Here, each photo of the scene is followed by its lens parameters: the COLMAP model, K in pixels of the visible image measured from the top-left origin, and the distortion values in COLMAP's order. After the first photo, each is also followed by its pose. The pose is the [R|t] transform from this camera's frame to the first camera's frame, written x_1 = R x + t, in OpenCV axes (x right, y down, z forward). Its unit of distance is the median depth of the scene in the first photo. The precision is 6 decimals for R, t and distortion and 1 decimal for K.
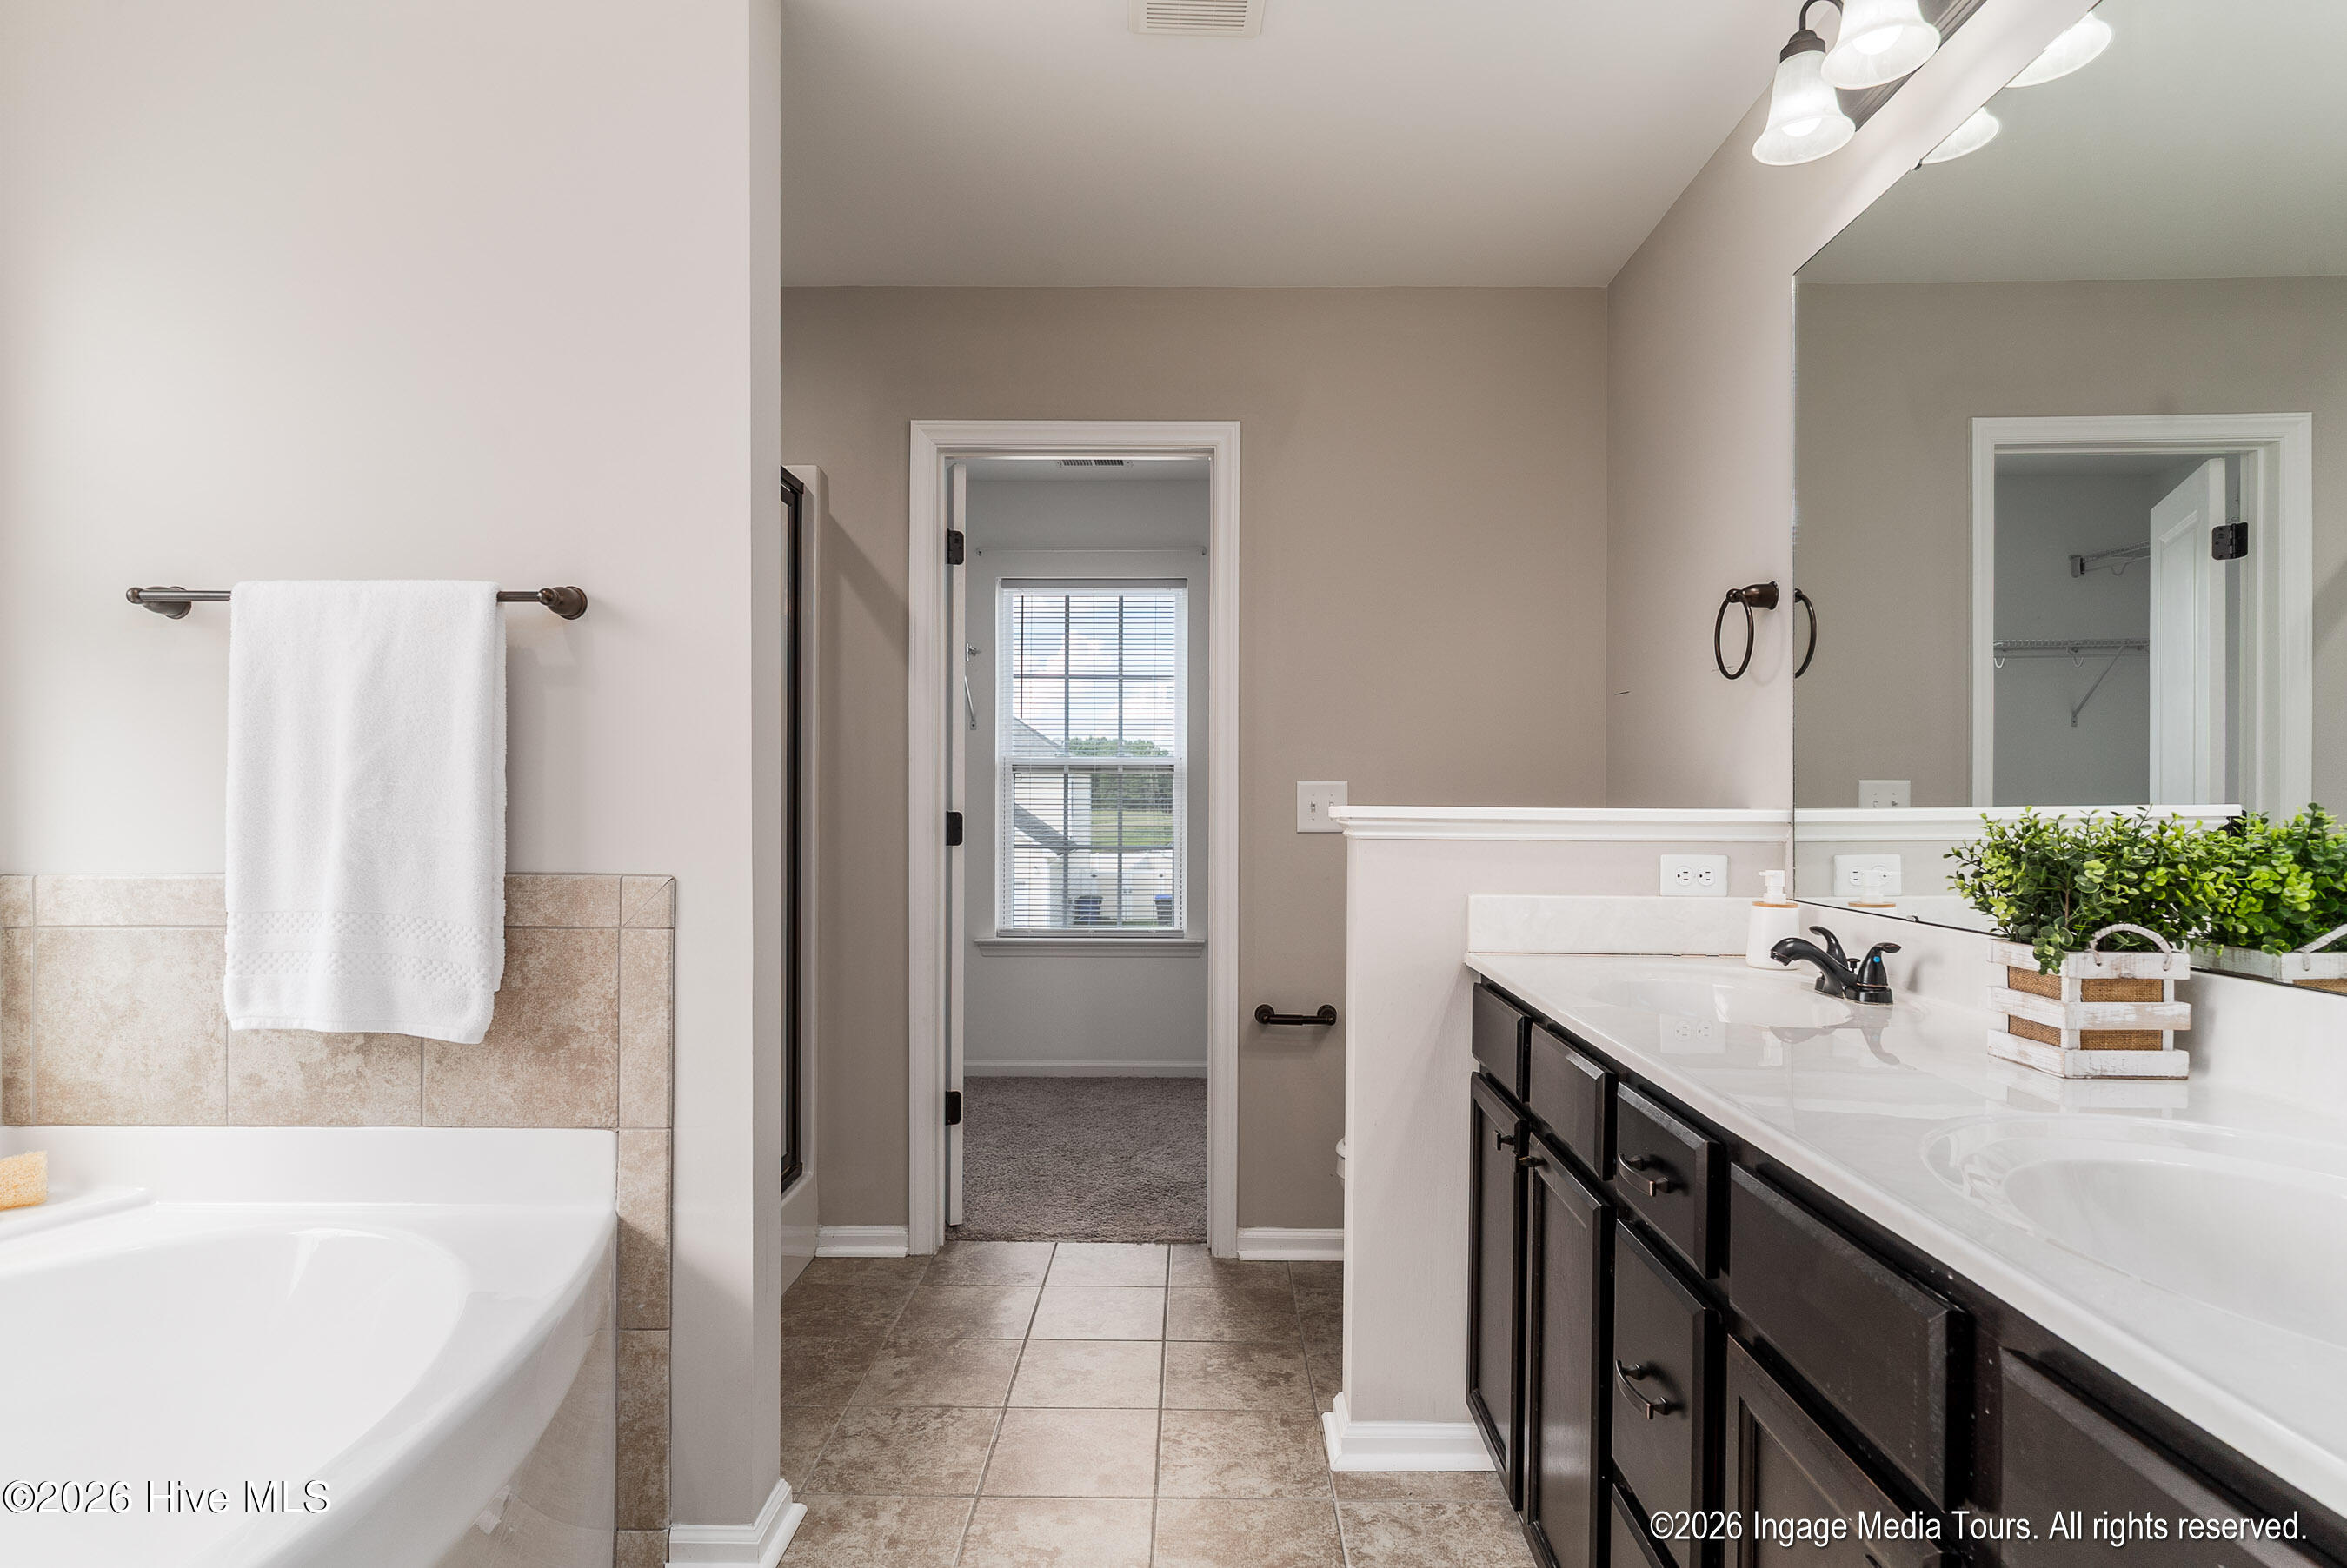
lens RADIAL K [[1218.9, 0, 1168.1], [0, 1218.9, 796.6], [0, 0, 1]] dist [-0.004342, 0.002040]
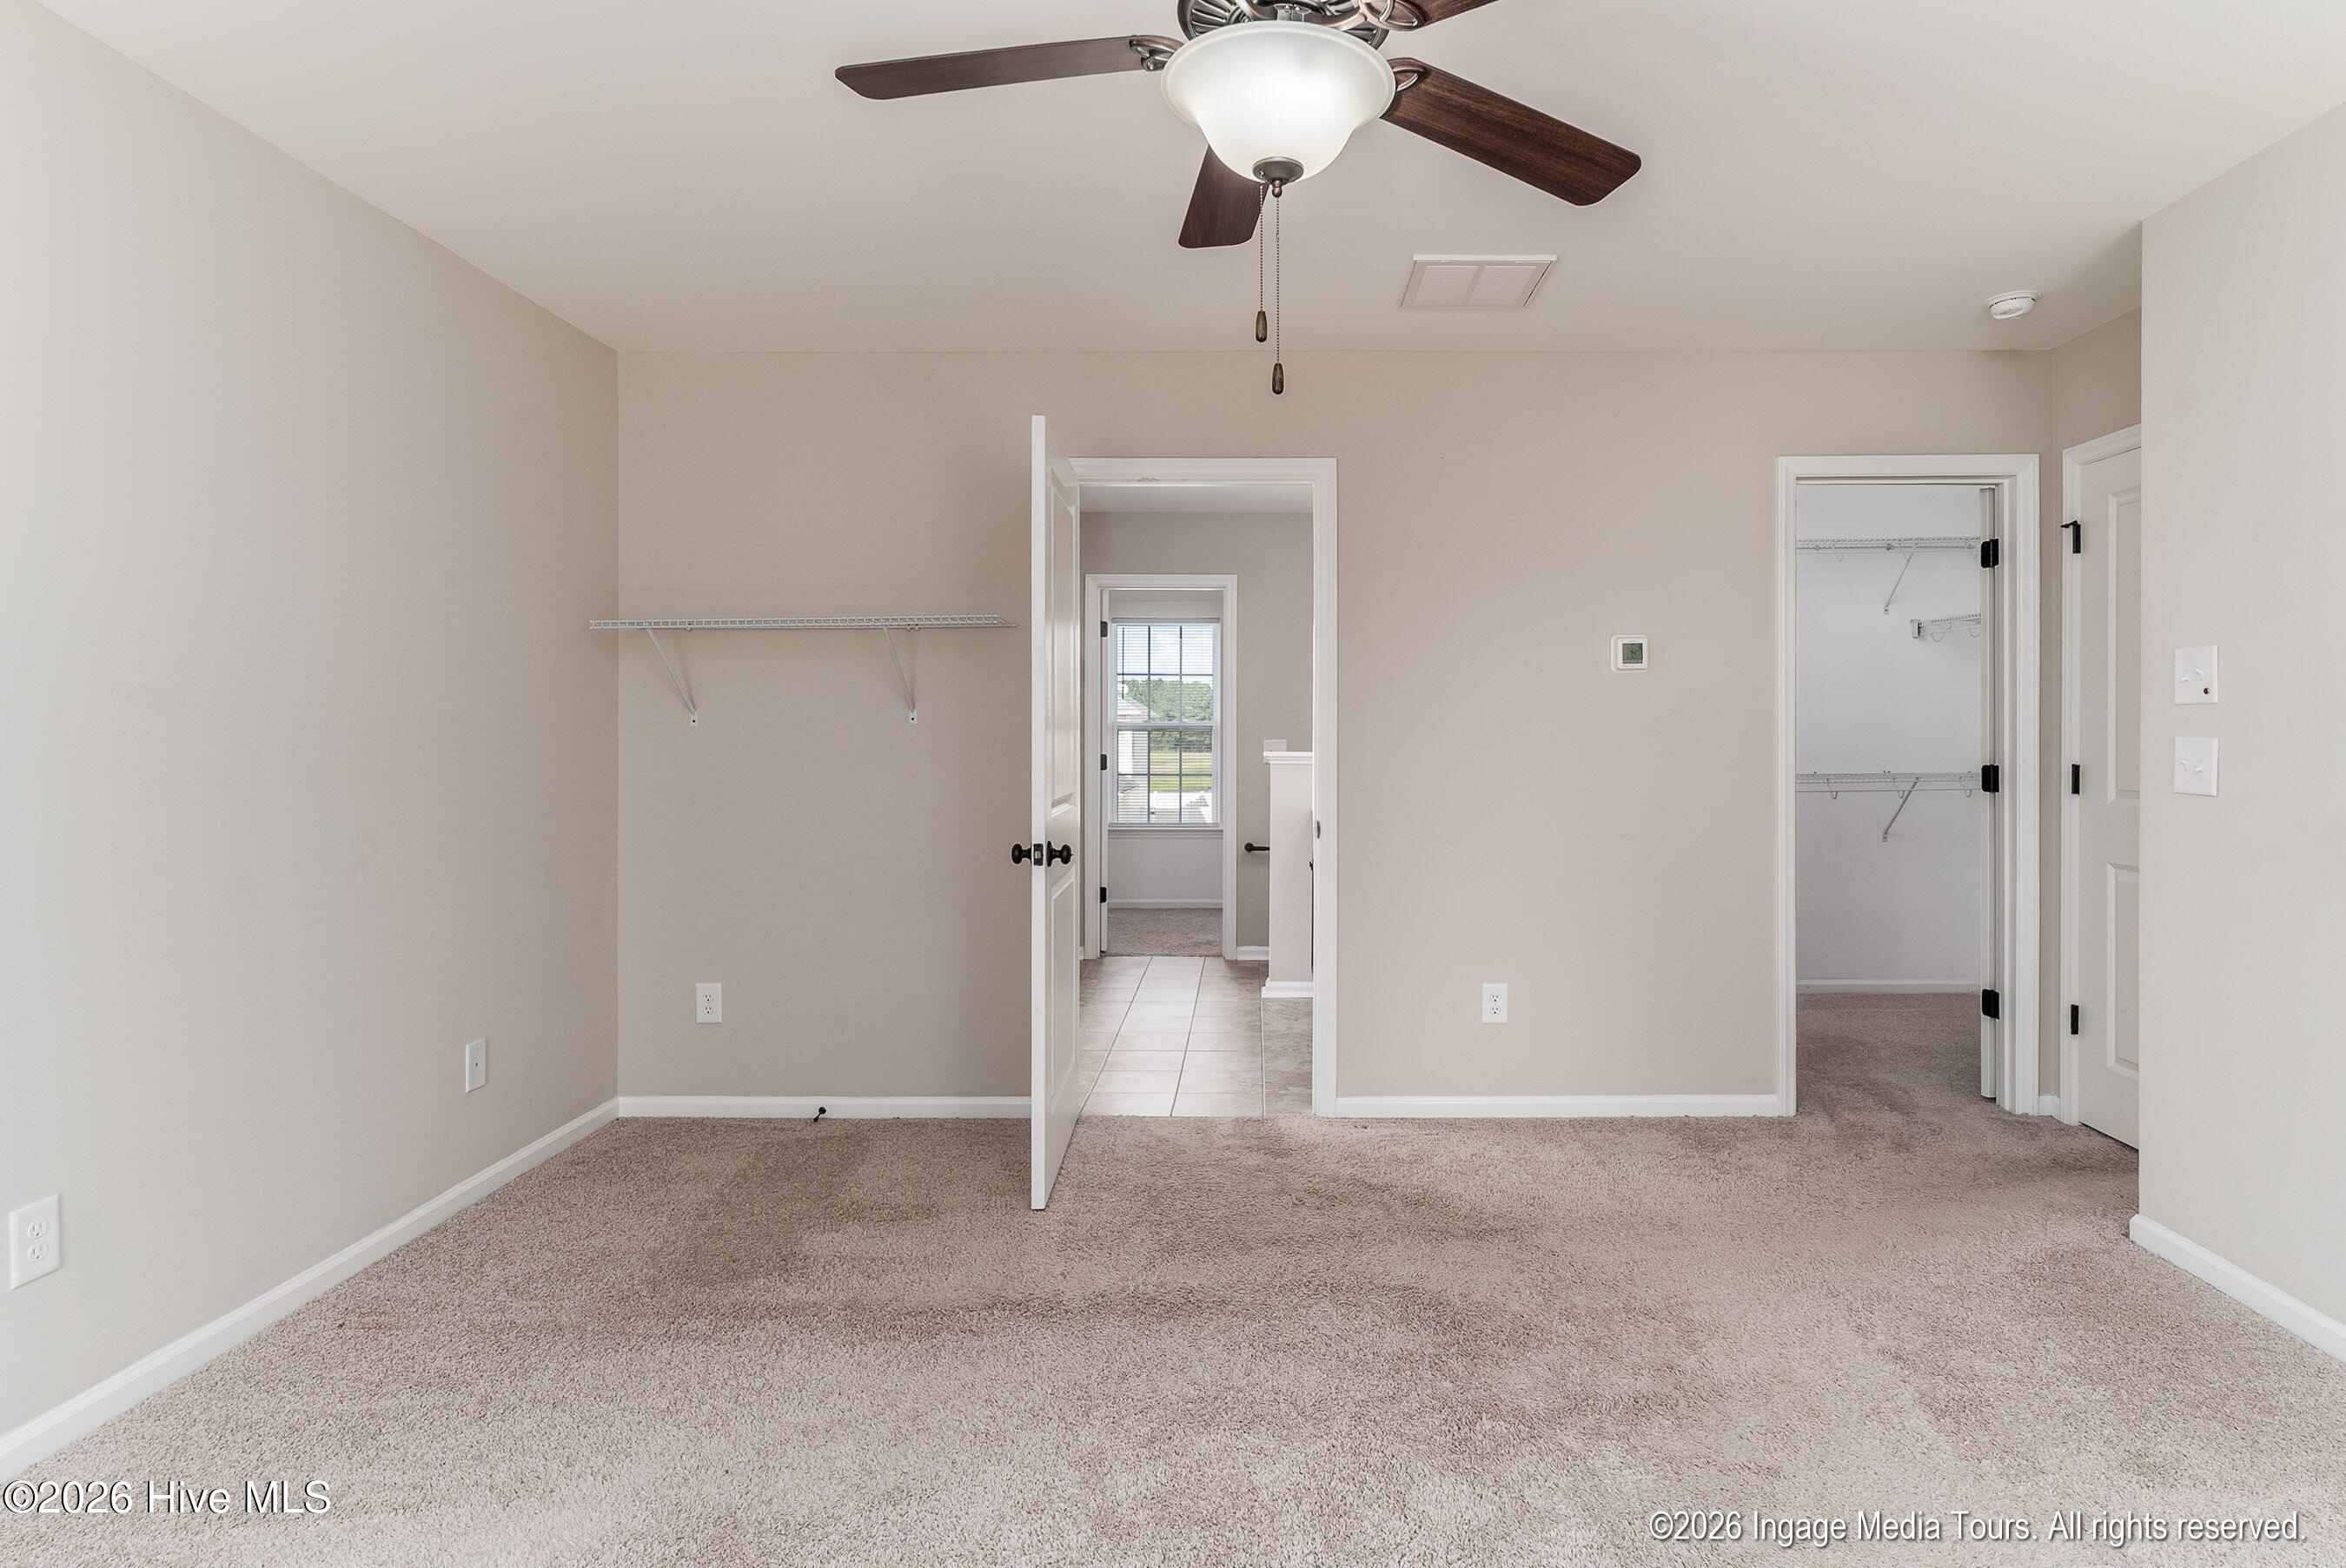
lens RADIAL K [[1218.3, 0, 1173.7], [0, 1218.3, 765.7], [0, 0, 1]] dist [-0.004342, 0.002040]
pose [[0.999077, -0.002043, -0.042908, 0.036902], [0.002814, 0.999836, 0.017914, -0.003453], [0.042864, -0.018018, 0.998918, -1.096911]]
